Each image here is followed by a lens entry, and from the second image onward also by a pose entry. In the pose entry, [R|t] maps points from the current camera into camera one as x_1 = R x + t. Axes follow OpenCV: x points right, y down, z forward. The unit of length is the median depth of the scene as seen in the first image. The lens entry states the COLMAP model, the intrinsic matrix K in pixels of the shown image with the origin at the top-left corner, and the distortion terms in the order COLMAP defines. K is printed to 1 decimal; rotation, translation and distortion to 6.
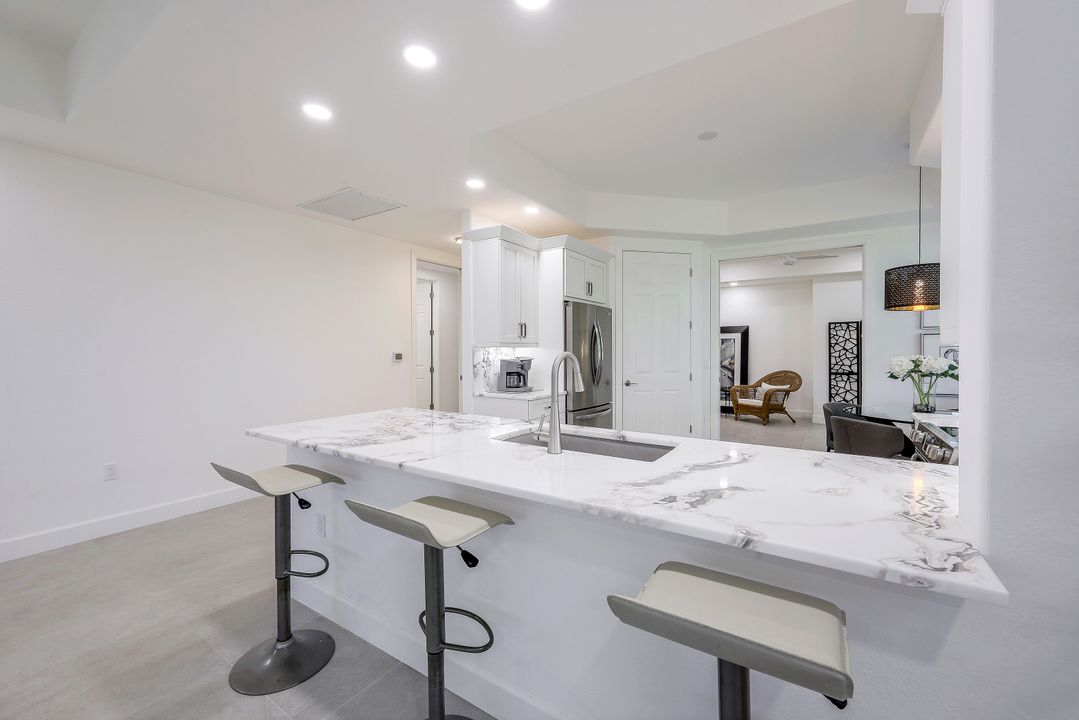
lens RADIAL K [[438.3, 0, 539.6], [0, 438.3, 353.8], [0, 0, 1]] dist [0.001150, 0.000353]
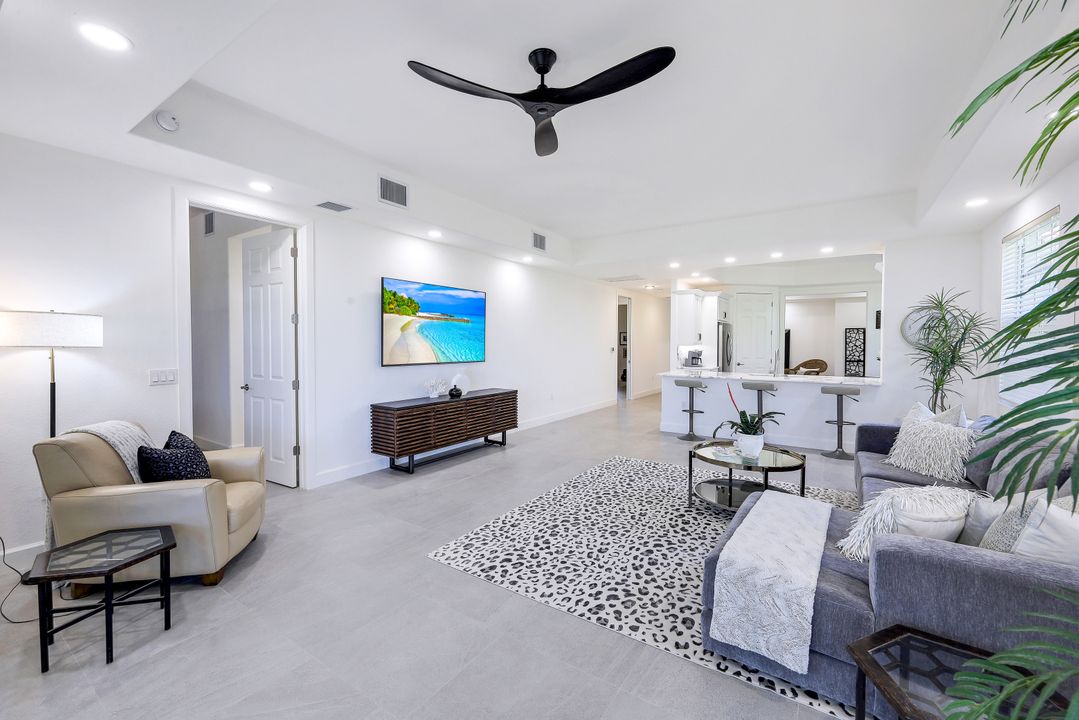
lens RADIAL K [[439.9, 0, 530.9], [0, 439.9, 353.7], [0, 0, 1]] dist [-0.010836, 0.000312]
pose [[0.999663, 0.003253, -0.025757, -0.685174], [-0.002839, 0.999866, 0.016104, -0.005124], [0.025806, -0.016025, 0.999539, -0.958794]]
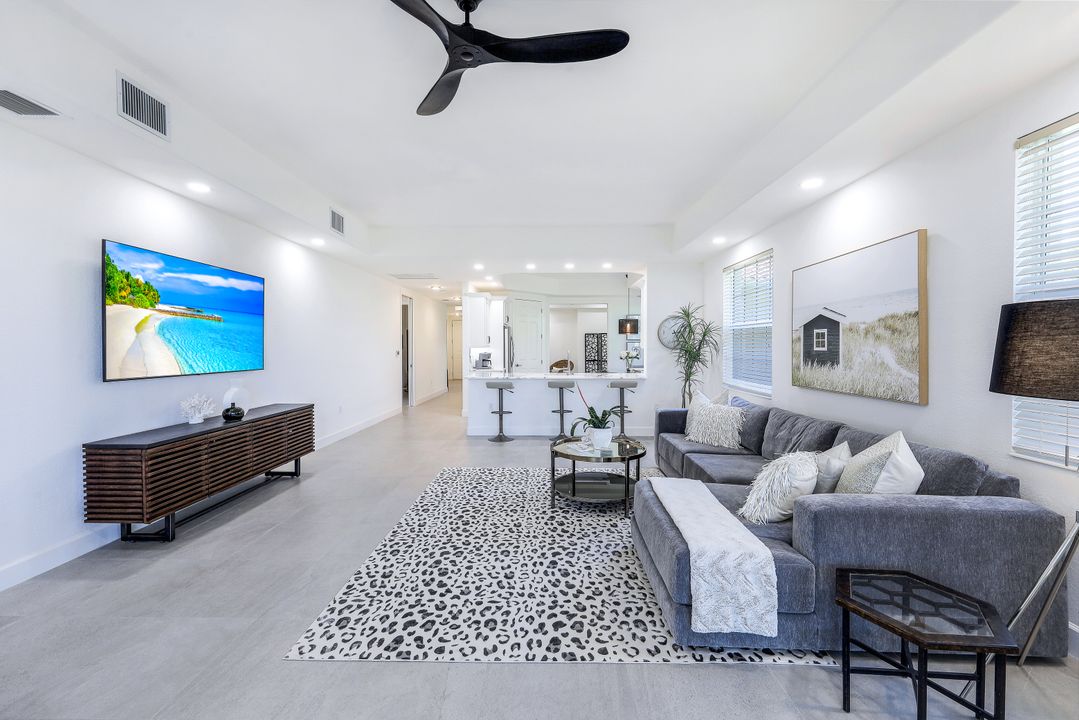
lens RADIAL K [[444.9, 0, 537.5], [0, 444.9, 352.3], [0, 0, 1]] dist [-0.001370, 0.000046]
pose [[0.847605, -0.005714, 0.530596, -0.862054], [0.004037, 0.999983, 0.004319, -0.000350], [-0.530612, -0.001519, 0.847614, -0.834235]]
